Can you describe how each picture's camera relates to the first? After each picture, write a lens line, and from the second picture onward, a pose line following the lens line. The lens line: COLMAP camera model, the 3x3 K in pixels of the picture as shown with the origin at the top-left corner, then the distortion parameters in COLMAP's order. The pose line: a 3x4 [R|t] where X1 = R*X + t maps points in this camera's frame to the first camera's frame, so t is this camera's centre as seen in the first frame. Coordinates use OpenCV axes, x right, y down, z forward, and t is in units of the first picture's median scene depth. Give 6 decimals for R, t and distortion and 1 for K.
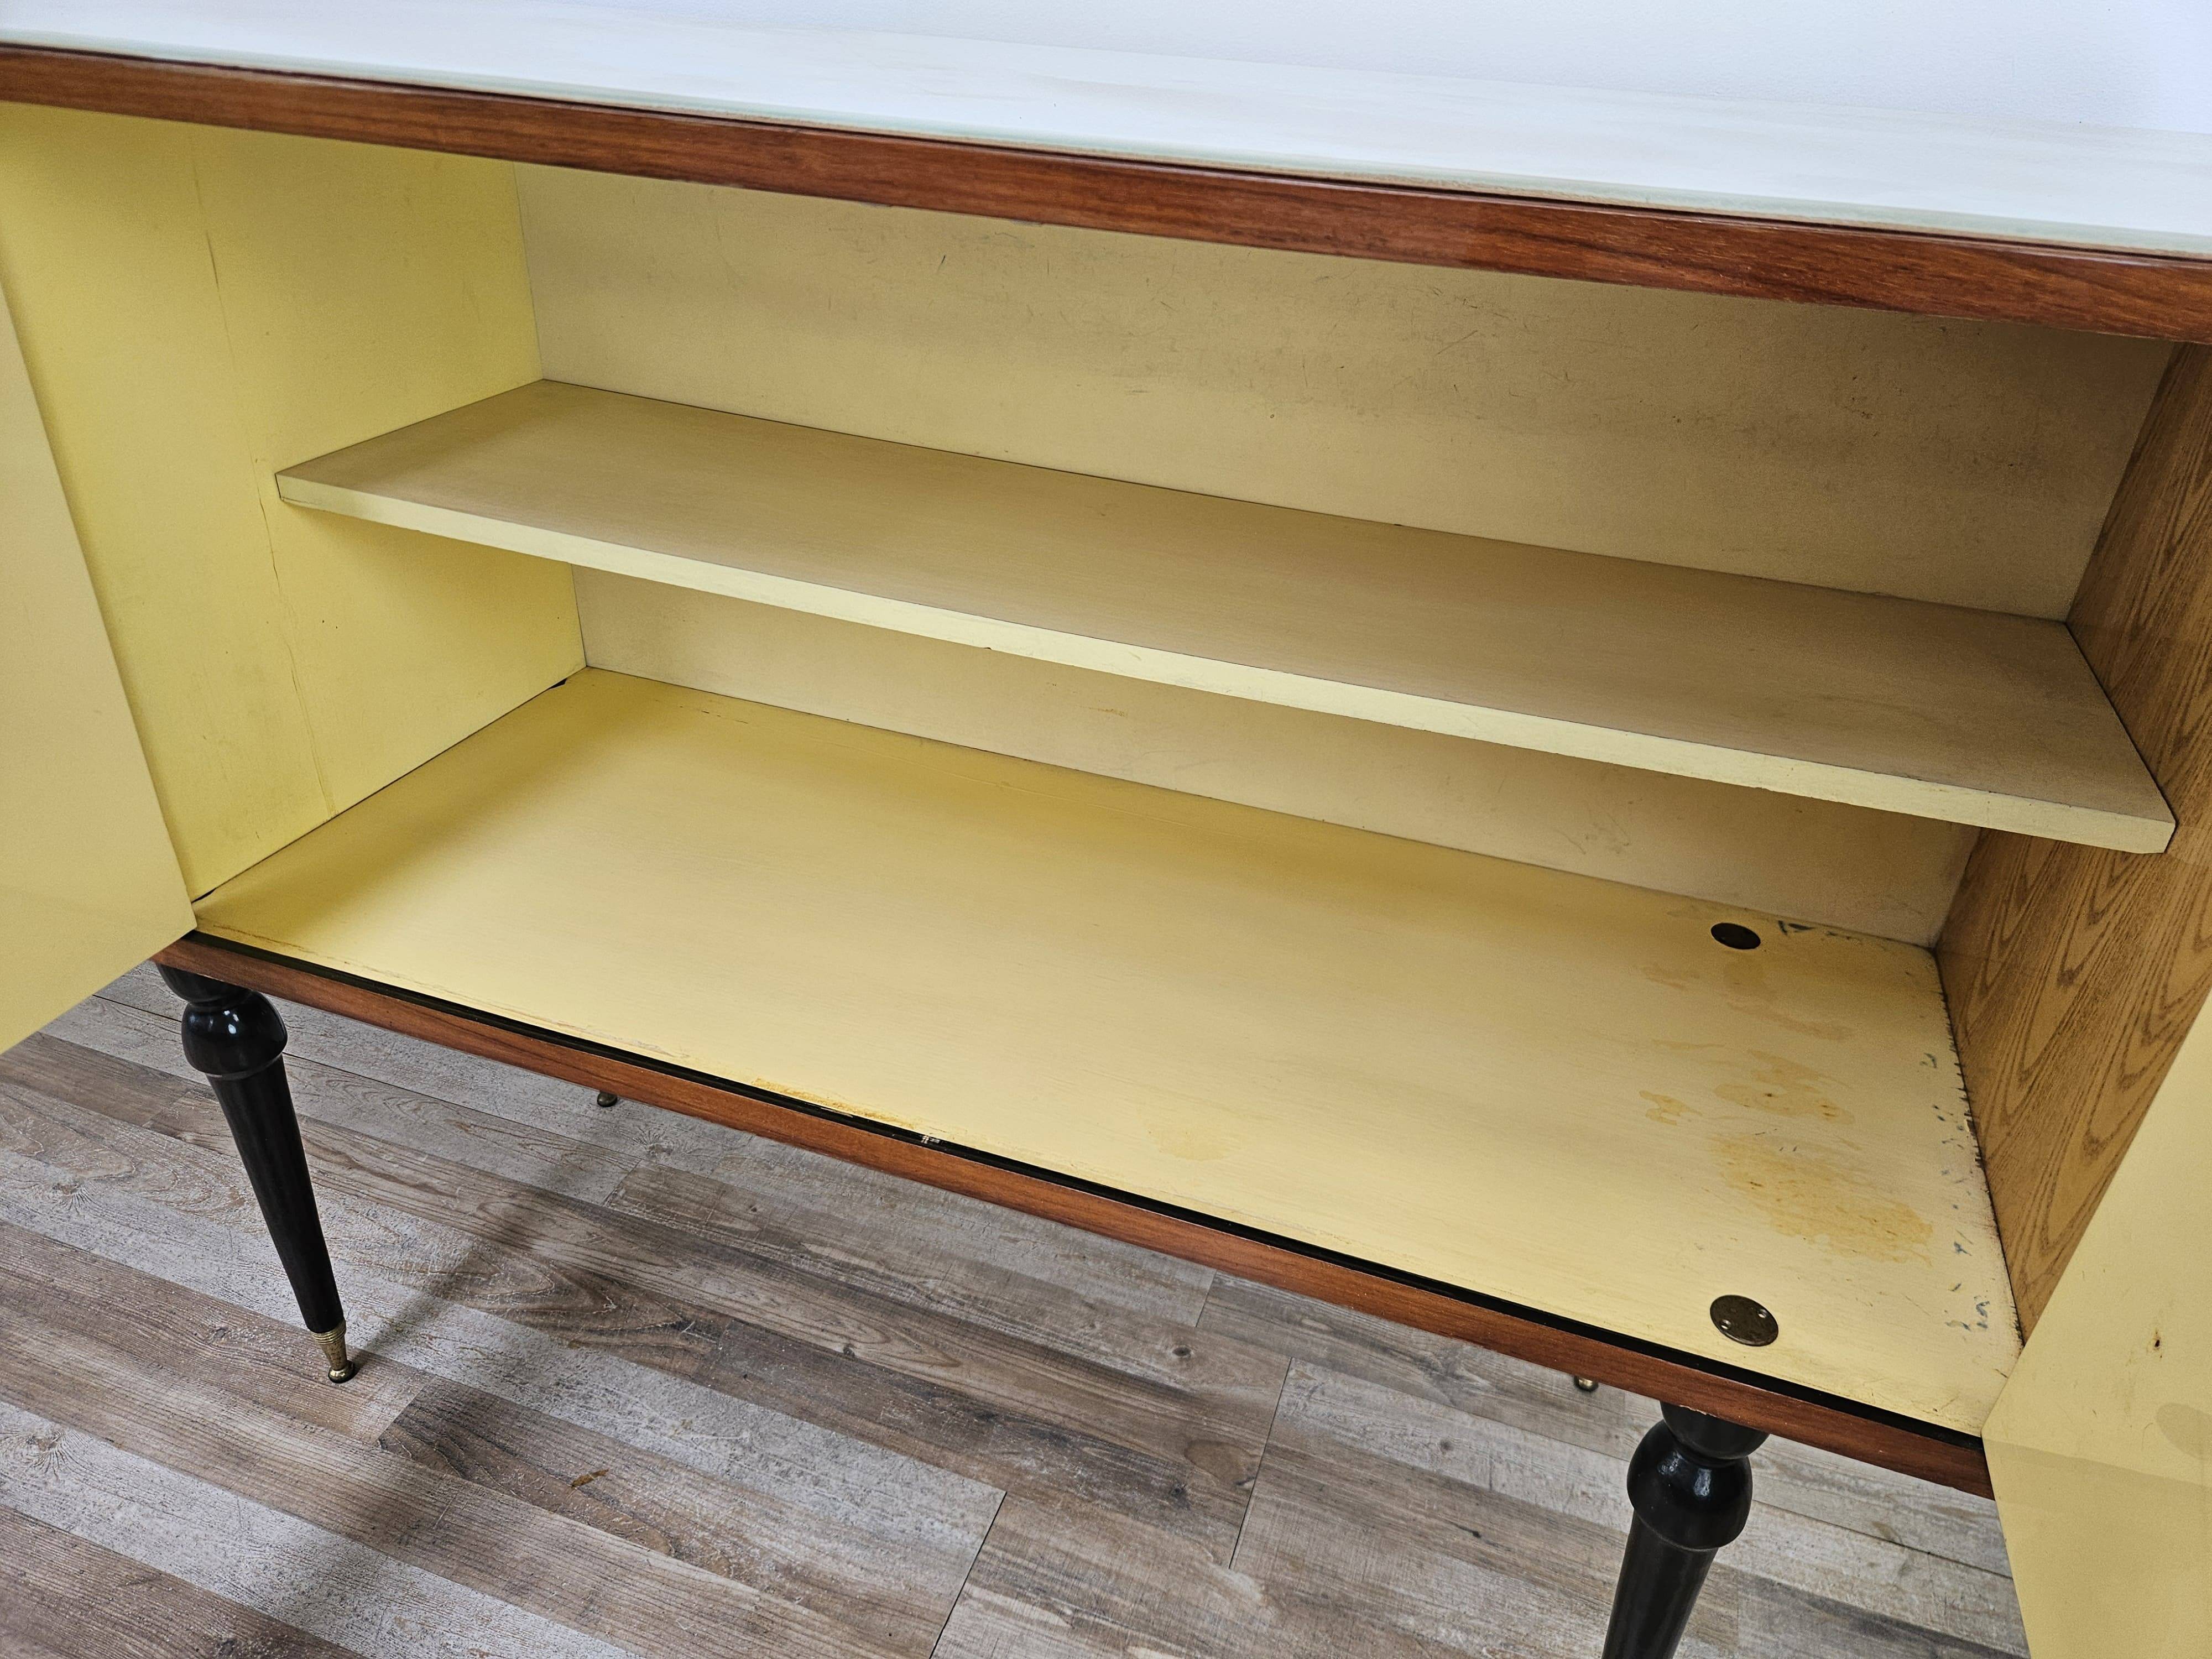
lens RADIAL K [[1504.2, 0, 1117.2], [0, 1504.2, 824.6], [0, 0, 1]] dist [0.048186, -0.044817]
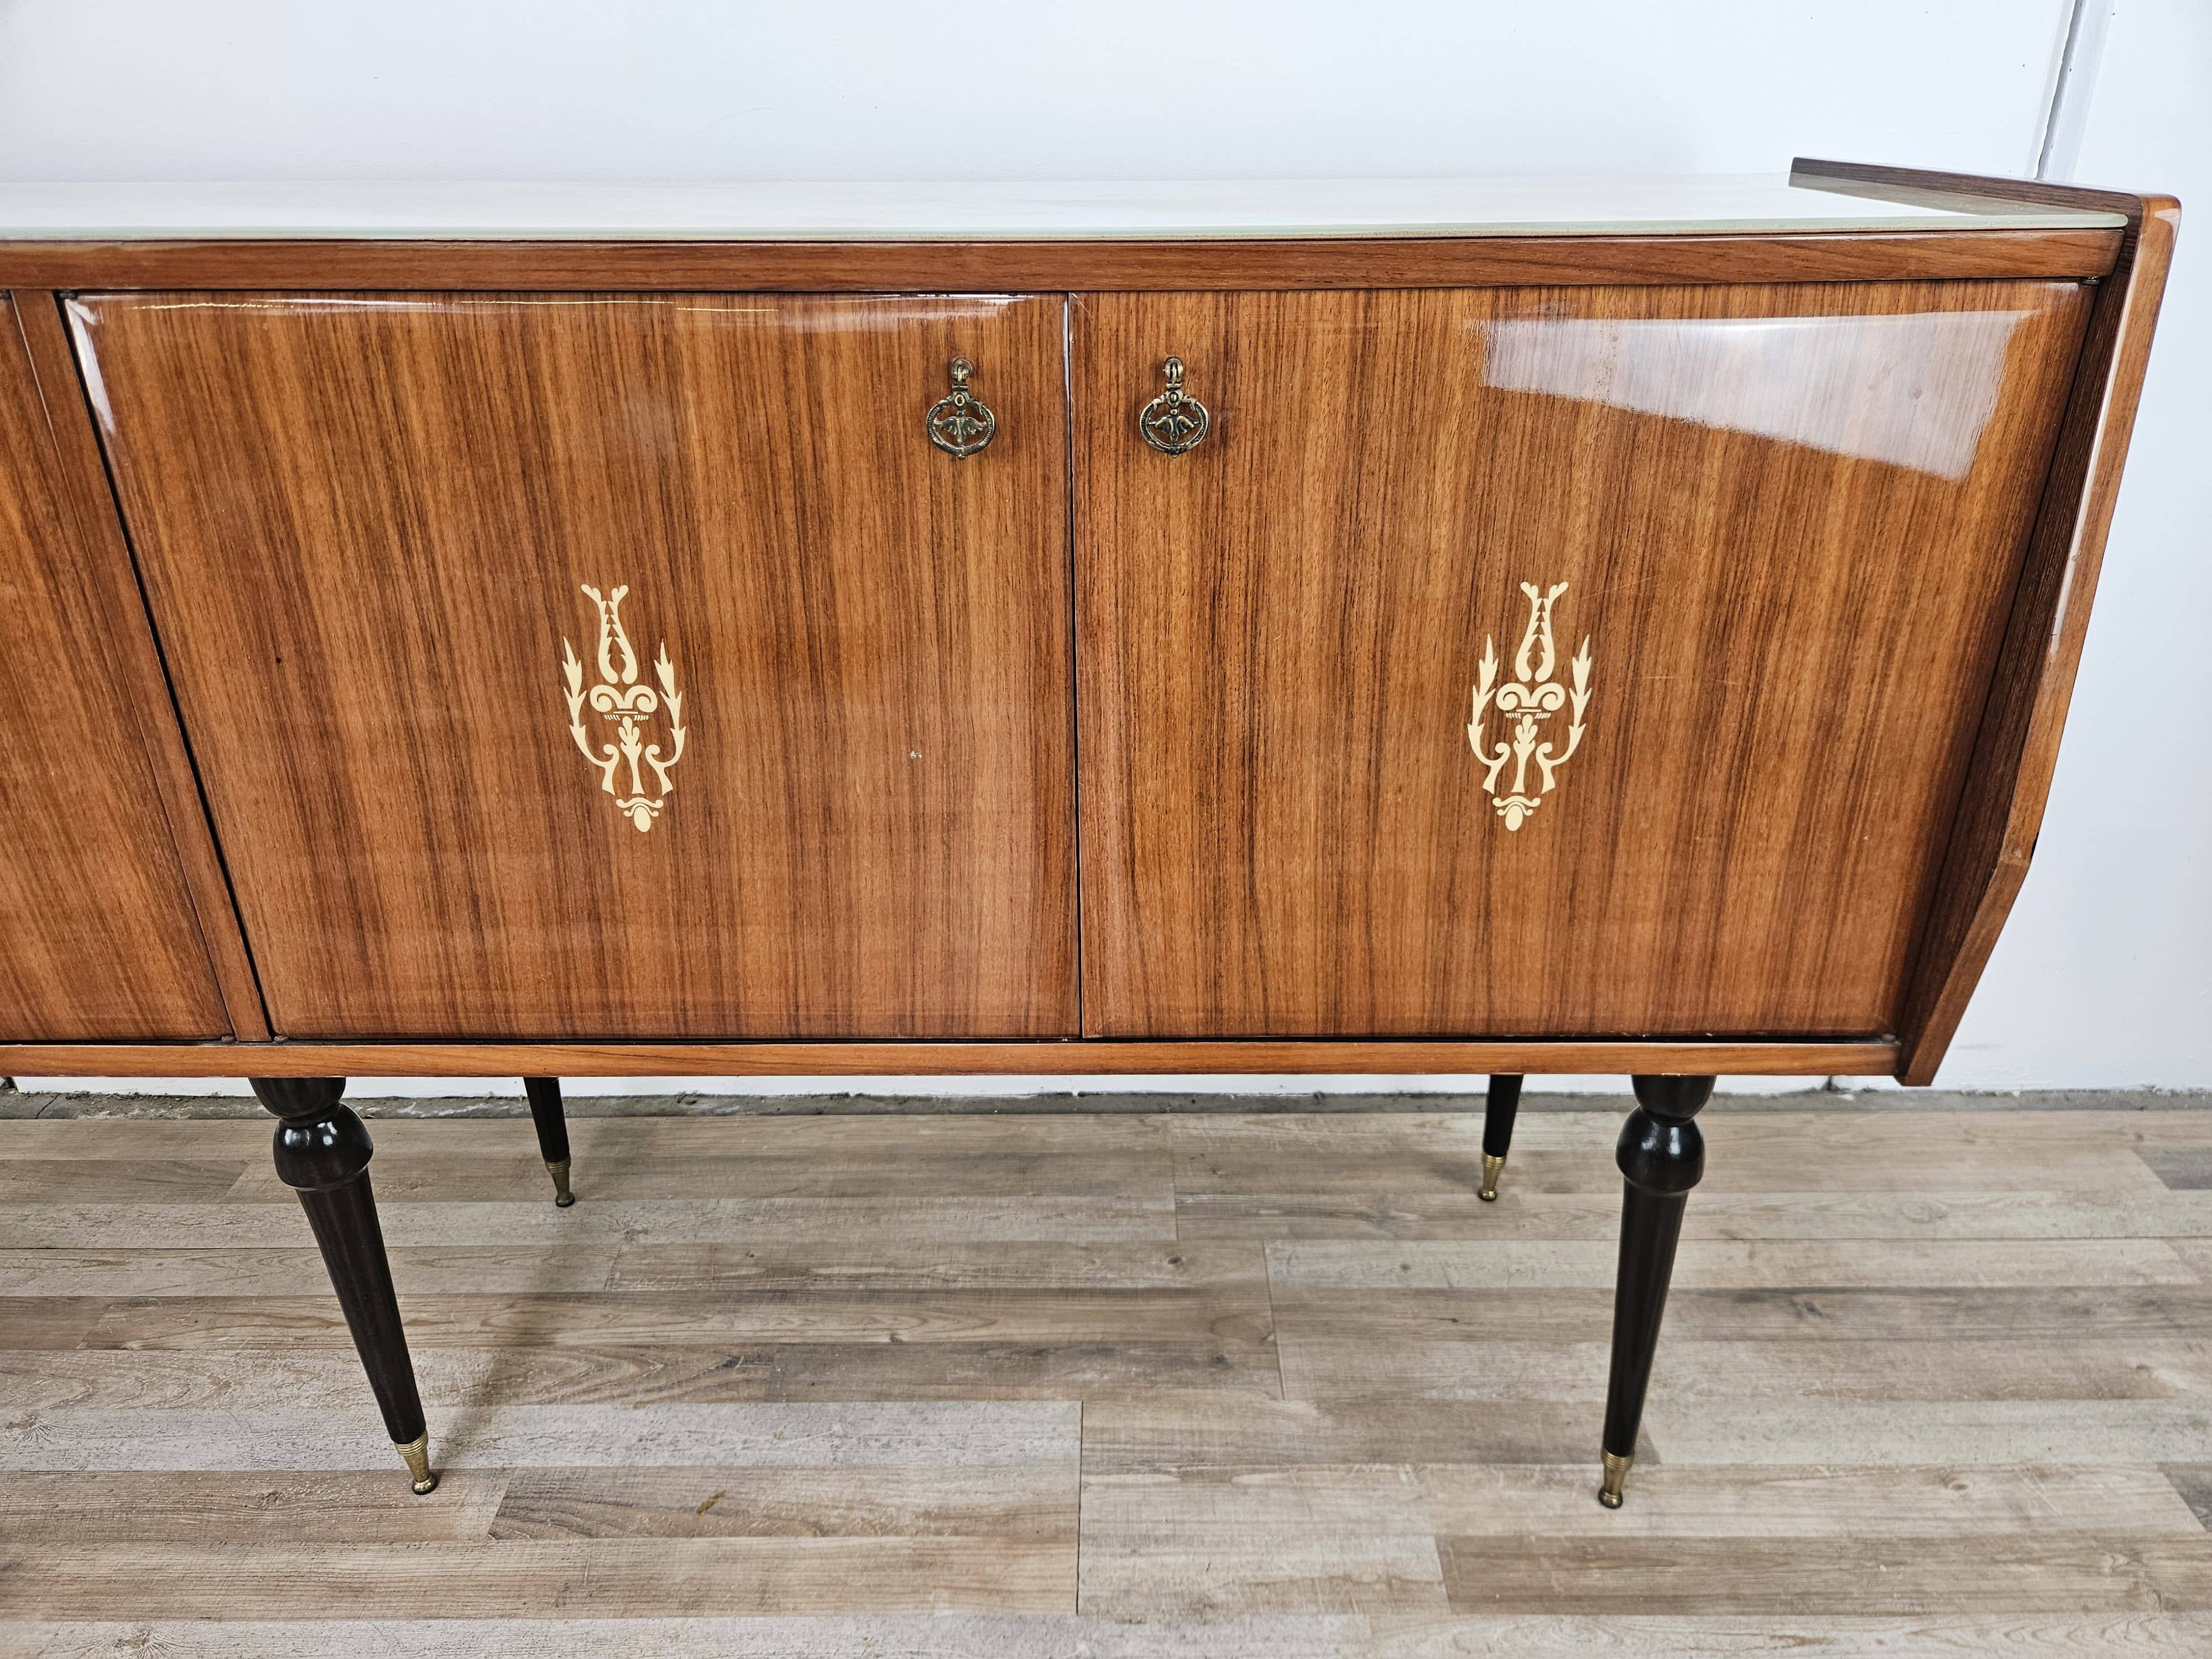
lens RADIAL K [[1504.2, 0, 1117.2], [0, 1504.2, 824.6], [0, 0, 1]] dist [0.048186, -0.044817]
pose [[0.944075, -0.192287, 0.267858, -0.262496], [0.211296, 0.976442, -0.043764, 0.068532], [-0.253132, 0.097914, 0.962464, -0.144612]]
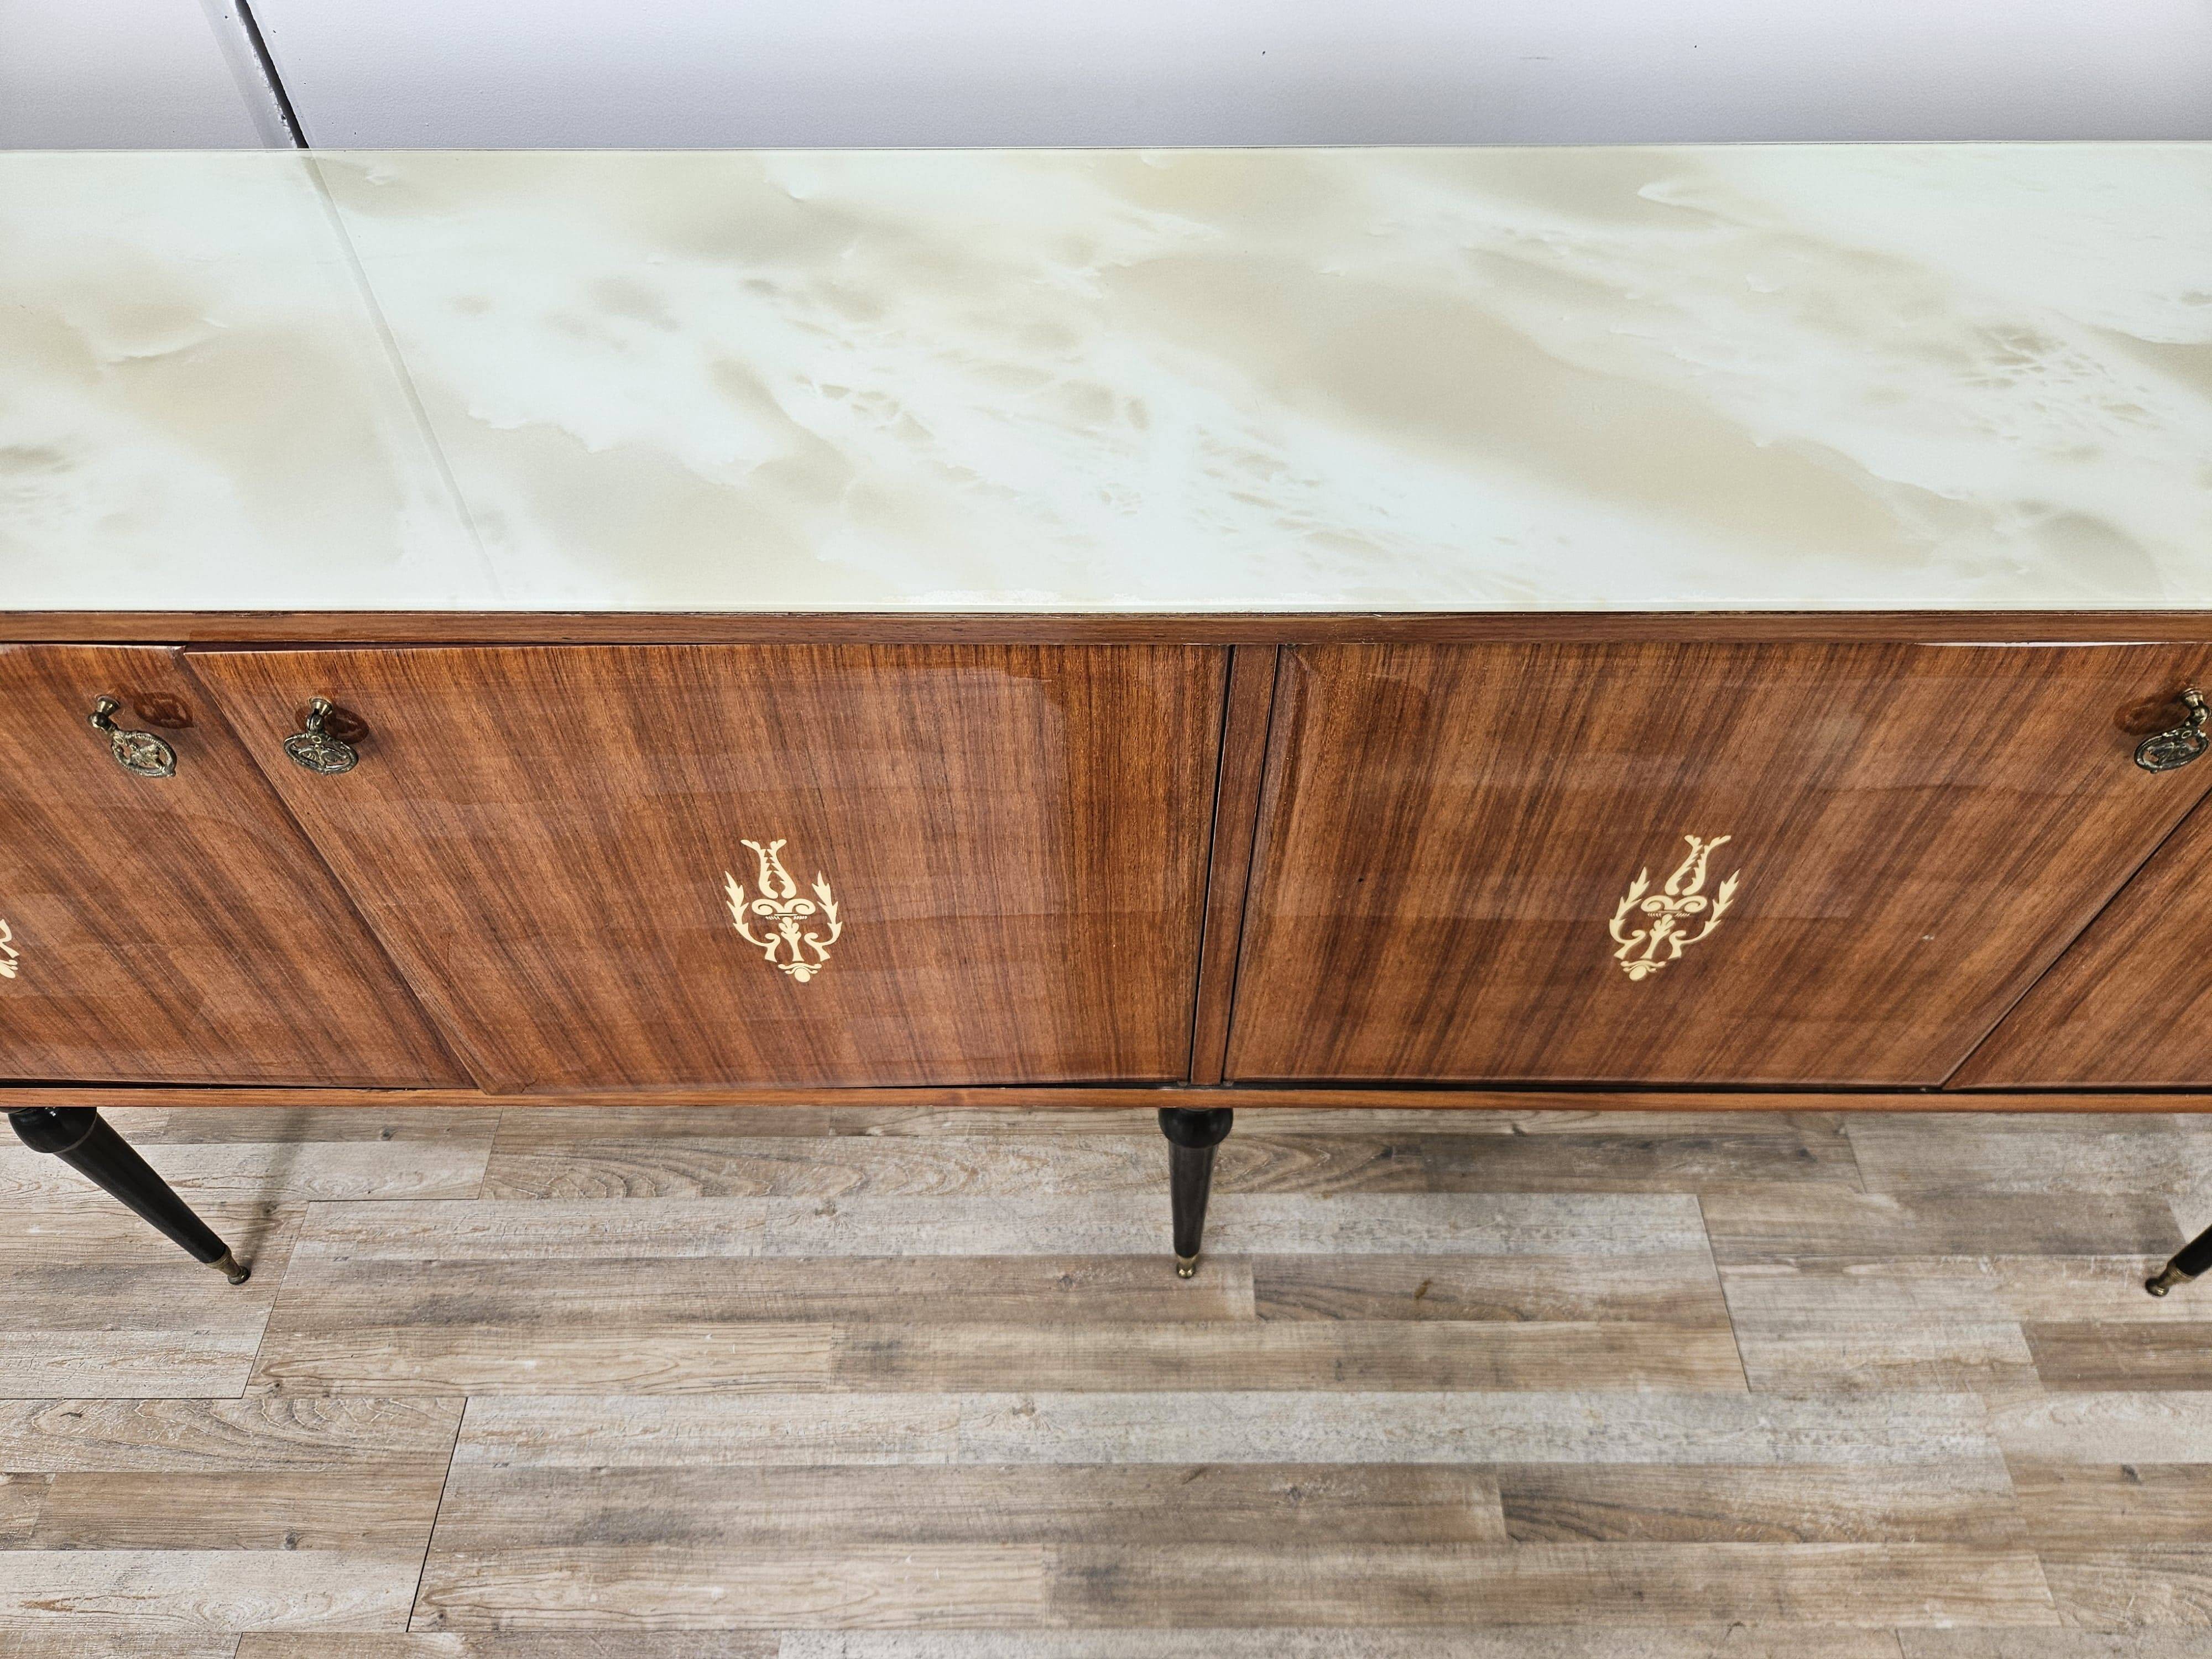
lens RADIAL K [[1503.4, 0, 1093.9], [0, 1503.4, 843.5], [0, 0, 1]] dist [0.053526, -0.055146]
pose [[0.943634, -0.294292, 0.151481, -0.681402], [0.215417, 0.893520, 0.393977, -0.485844], [-0.251296, -0.339139, 0.906551, 0.002416]]
